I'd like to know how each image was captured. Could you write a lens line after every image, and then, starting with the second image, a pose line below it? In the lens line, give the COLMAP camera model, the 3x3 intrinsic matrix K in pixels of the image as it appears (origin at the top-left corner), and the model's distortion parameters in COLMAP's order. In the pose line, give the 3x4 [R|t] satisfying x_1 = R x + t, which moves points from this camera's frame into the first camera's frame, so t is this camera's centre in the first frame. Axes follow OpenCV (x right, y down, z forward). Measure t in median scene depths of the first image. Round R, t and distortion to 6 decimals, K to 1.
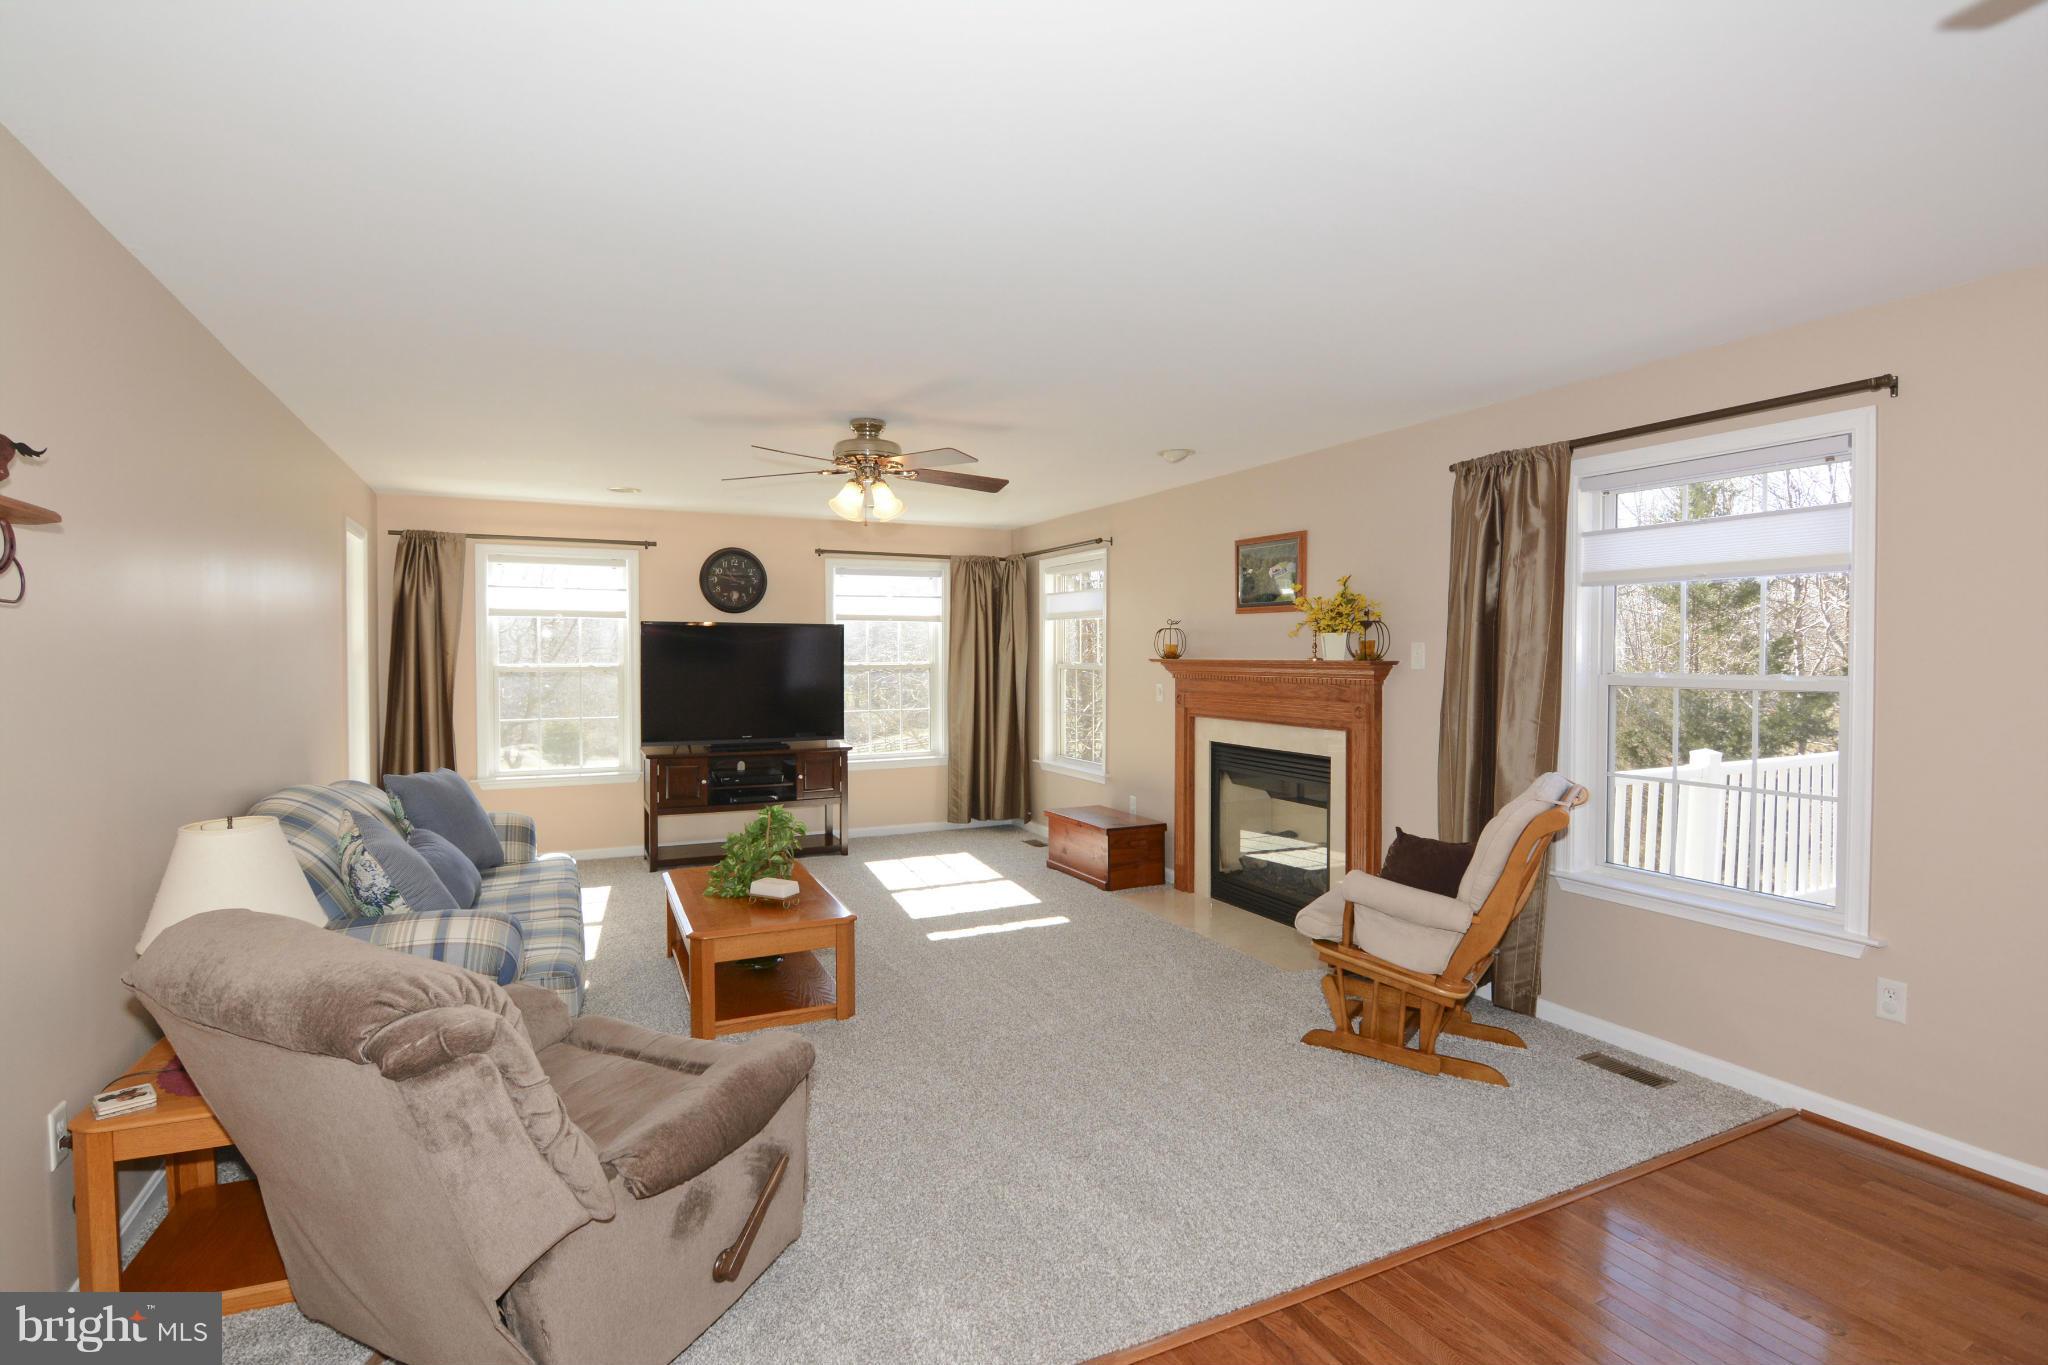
lens RADIAL K [[992.7, 0, 1013.2], [0, 992.7, 688.6], [0, 0, 1]] dist [-0.001840, -0.001780]
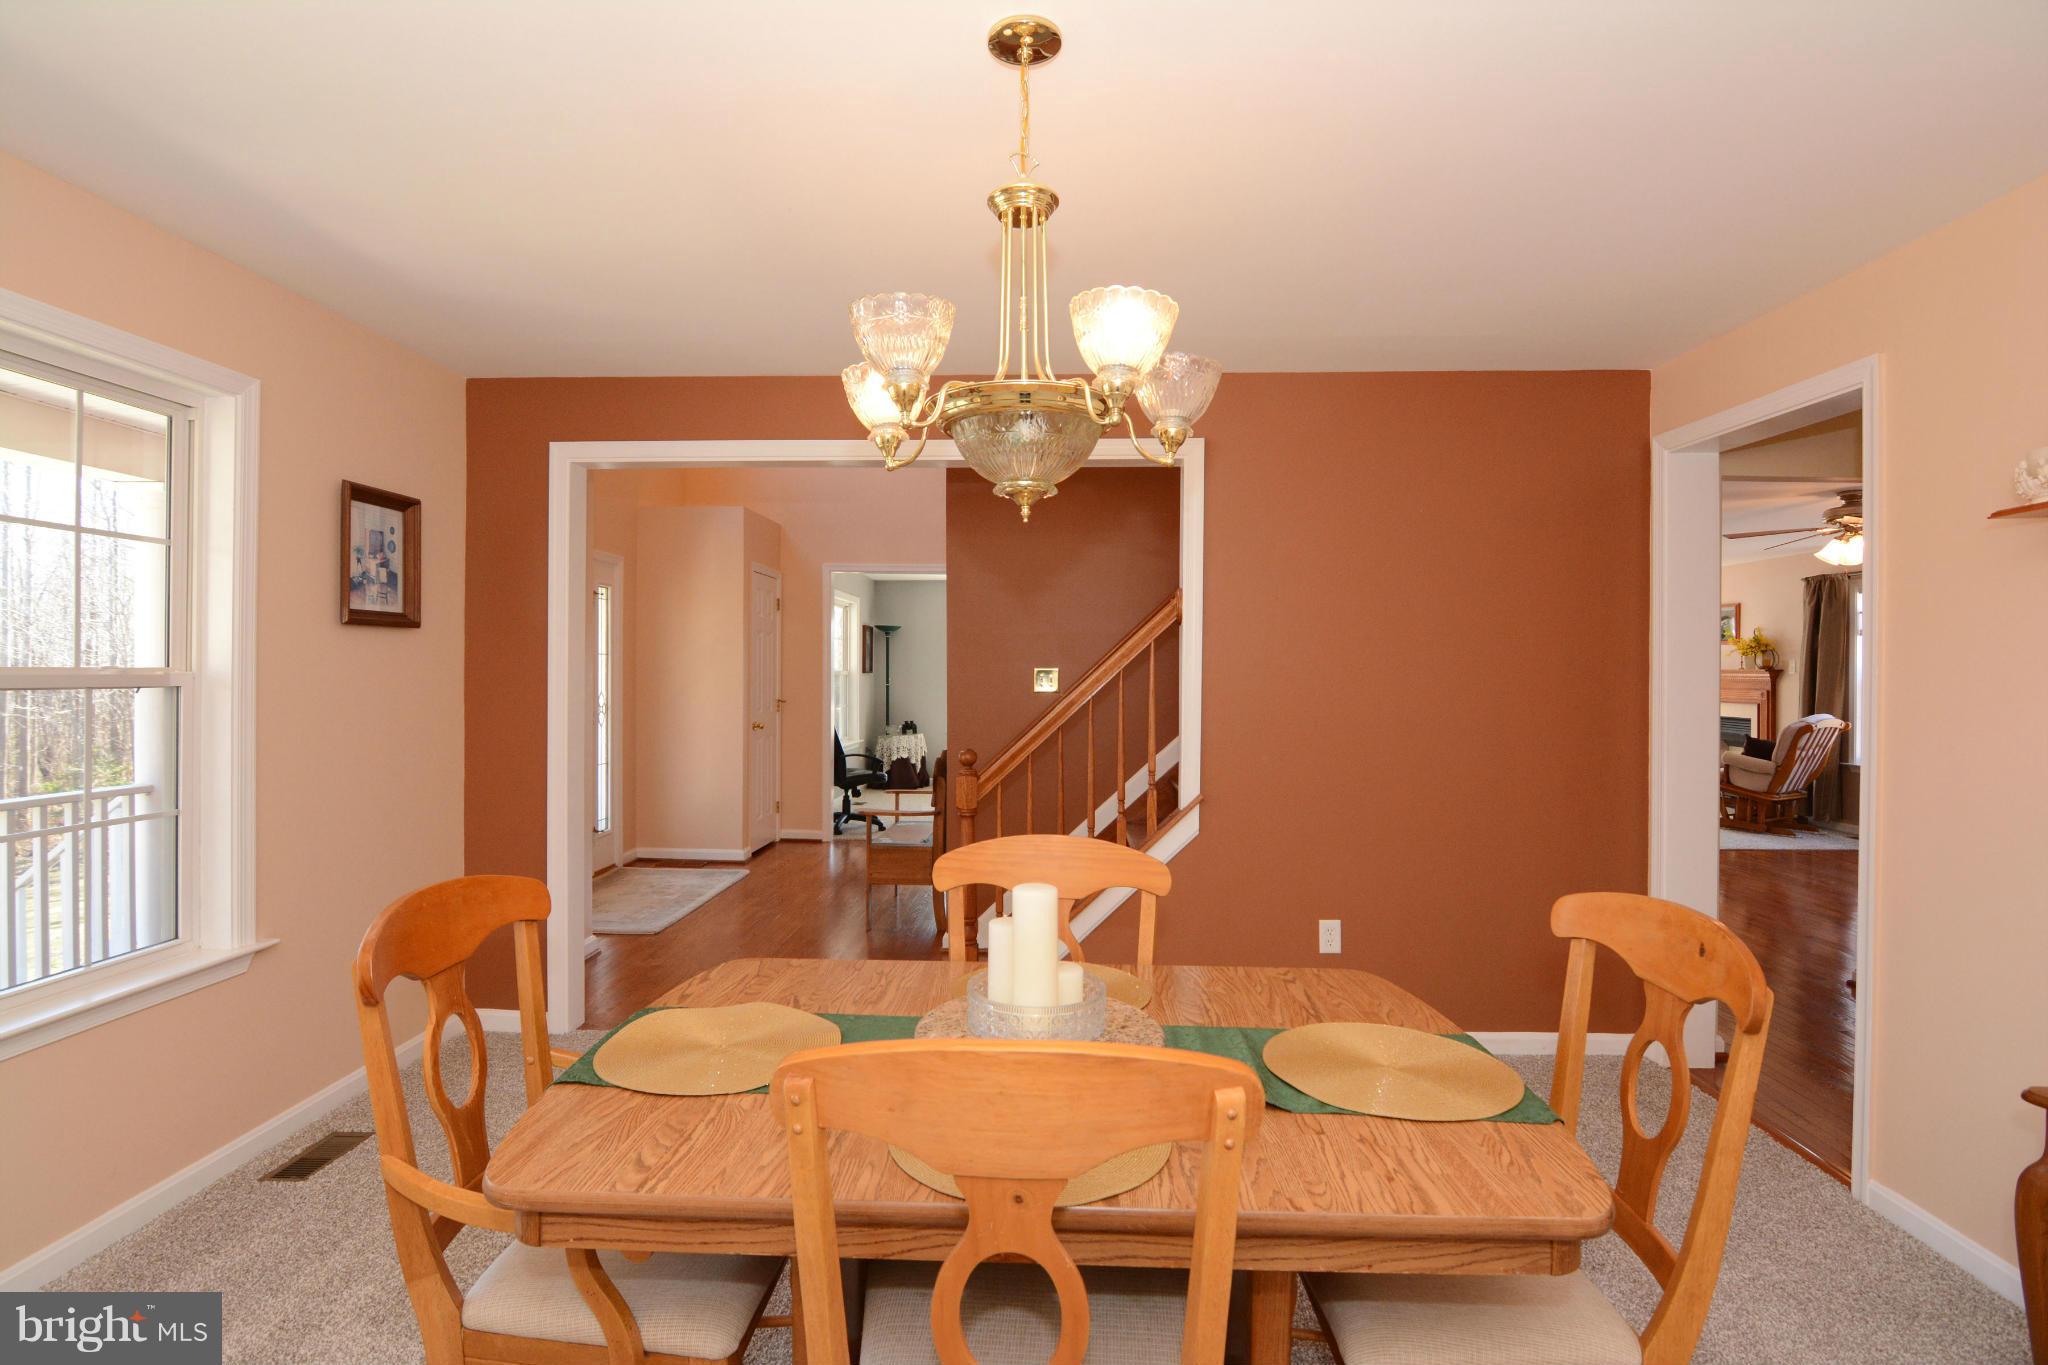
lens RADIAL K [[992.7, 0, 1022.4], [0, 992.7, 680.0], [0, 0, 1]] dist [-0.001840, -0.001780]
pose [[0.885484, 0.000822, -0.464669, -0.054751], [-0.012694, 0.999668, -0.022423, 0.057441], [0.464497, 0.025754, 0.885200, -1.514791]]
